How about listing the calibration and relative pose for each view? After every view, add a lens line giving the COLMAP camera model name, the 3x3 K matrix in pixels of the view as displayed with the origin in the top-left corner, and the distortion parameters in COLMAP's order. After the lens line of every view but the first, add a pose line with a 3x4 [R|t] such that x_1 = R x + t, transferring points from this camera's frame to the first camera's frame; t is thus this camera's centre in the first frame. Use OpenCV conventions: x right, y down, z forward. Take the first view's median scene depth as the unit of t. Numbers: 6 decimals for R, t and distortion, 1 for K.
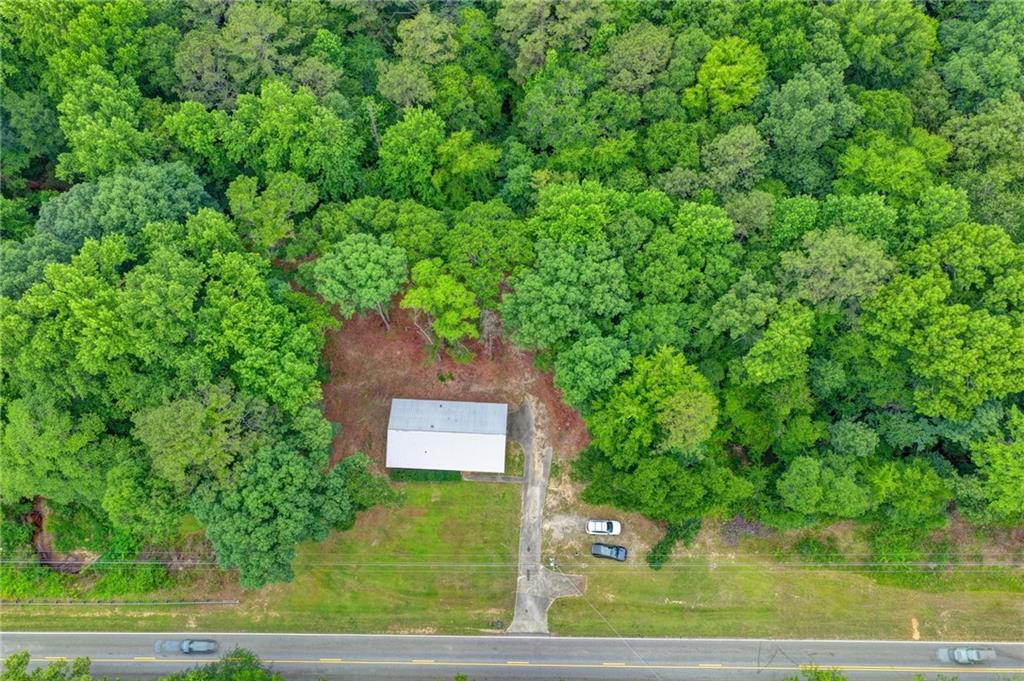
lens RADIAL K [[849.4, 0, 512.0], [0, 849.4, 340.5], [0, 0, 1]] dist [-0.016932, 0.050055]
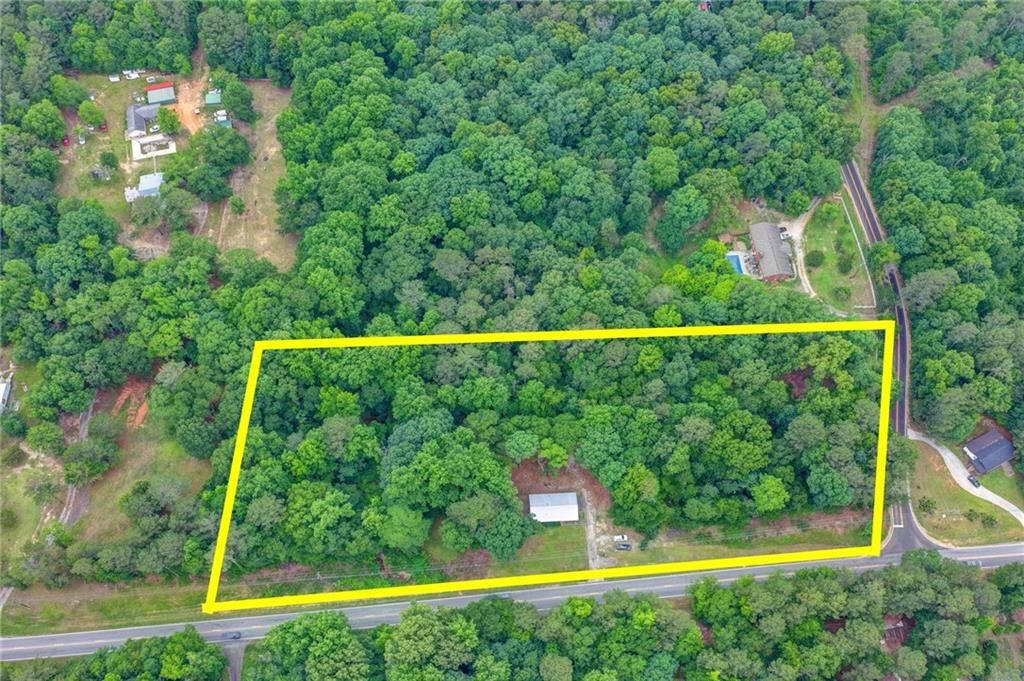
lens RADIAL K [[849.4, 0, 512.0], [0, 849.4, 340.5], [0, 0, 1]] dist [-0.016932, 0.050055]
pose [[0.994367, -0.078830, 0.070858, -0.376825], [0.088894, 0.984310, -0.152421, -0.001075], [-0.057731, 0.157861, 0.985772, -1.700571]]
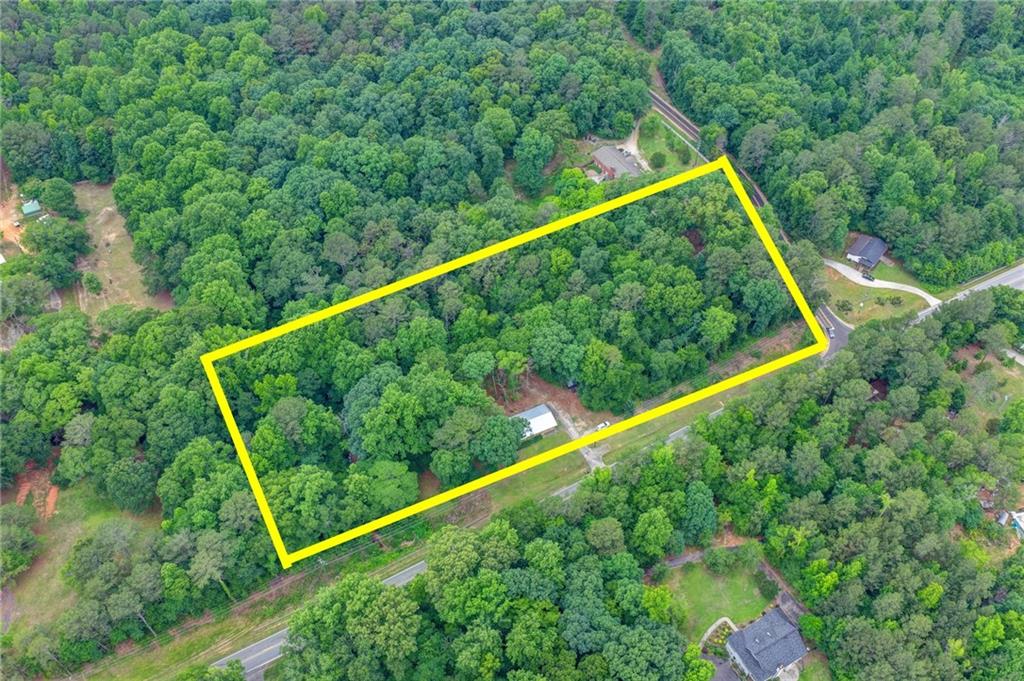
lens RADIAL K [[849.4, 0, 512.0], [0, 849.4, 340.5], [0, 0, 1]] dist [-0.016932, 0.050055]
pose [[0.871983, -0.362504, 0.328993, -0.928764], [0.461688, 0.832413, -0.306484, 0.711172], [-0.162756, 0.419141, 0.893214, -1.390269]]
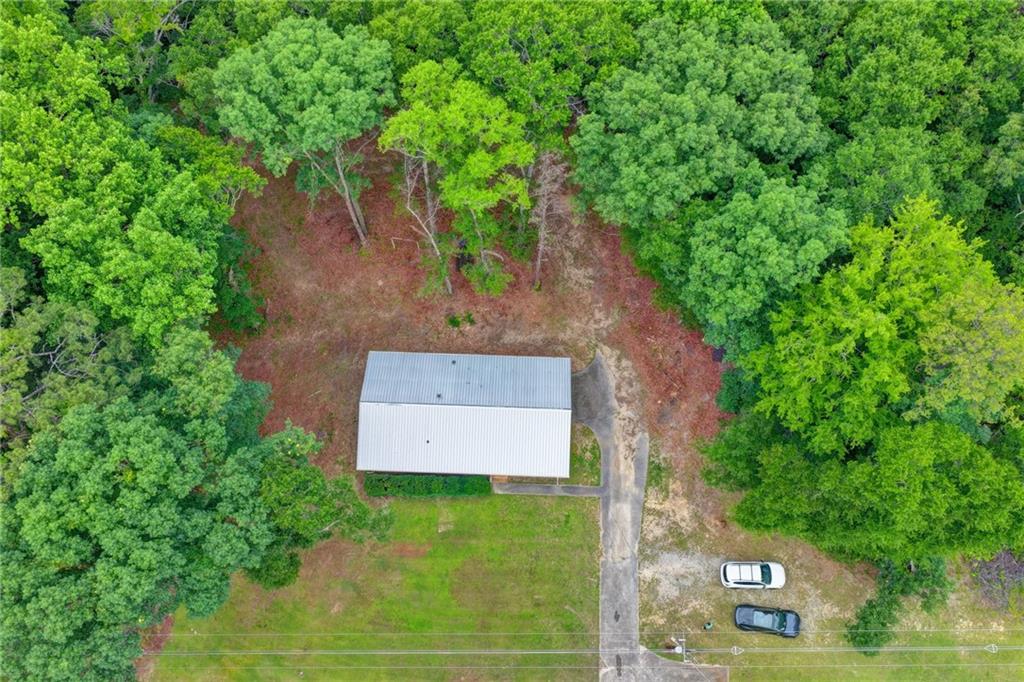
lens RADIAL K [[849.4, 0, 512.0], [0, 849.4, 341.0], [0, 0, 1]] dist [-0.016932, 0.050055]
pose [[0.999912, -0.009533, 0.009193, -0.056811], [0.009993, 0.998633, -0.051305, 0.105457], [-0.008692, 0.051392, 0.998641, 0.490749]]
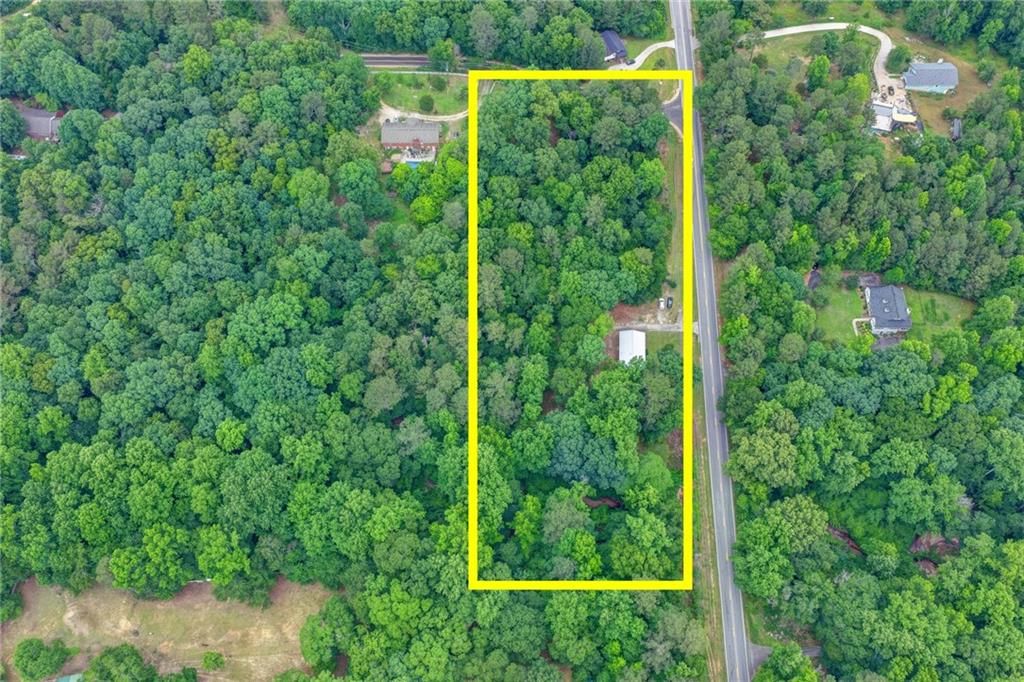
lens RADIAL K [[849.4, 0, 512.0], [0, 849.4, 341.0], [0, 0, 1]] dist [-0.016932, 0.050055]
pose [[0.020352, -0.879362, 0.475718, -1.521664], [0.949476, 0.166046, 0.266314, -1.107993], [-0.313178, 0.446263, 0.838313, -1.318936]]
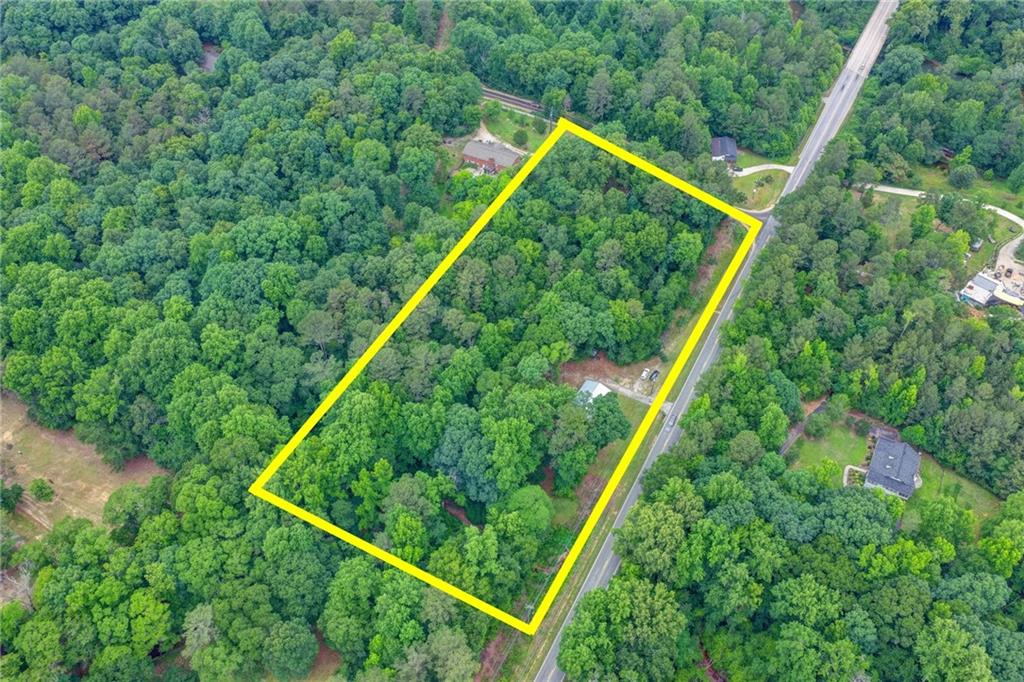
lens RADIAL K [[849.4, 0, 512.0], [0, 849.4, 341.0], [0, 0, 1]] dist [-0.016932, 0.050055]
pose [[0.465147, -0.655552, 0.594886, -1.738498], [0.838189, 0.542312, -0.057771, -0.030746], [-0.284742, 0.525498, 0.801731, -1.147217]]
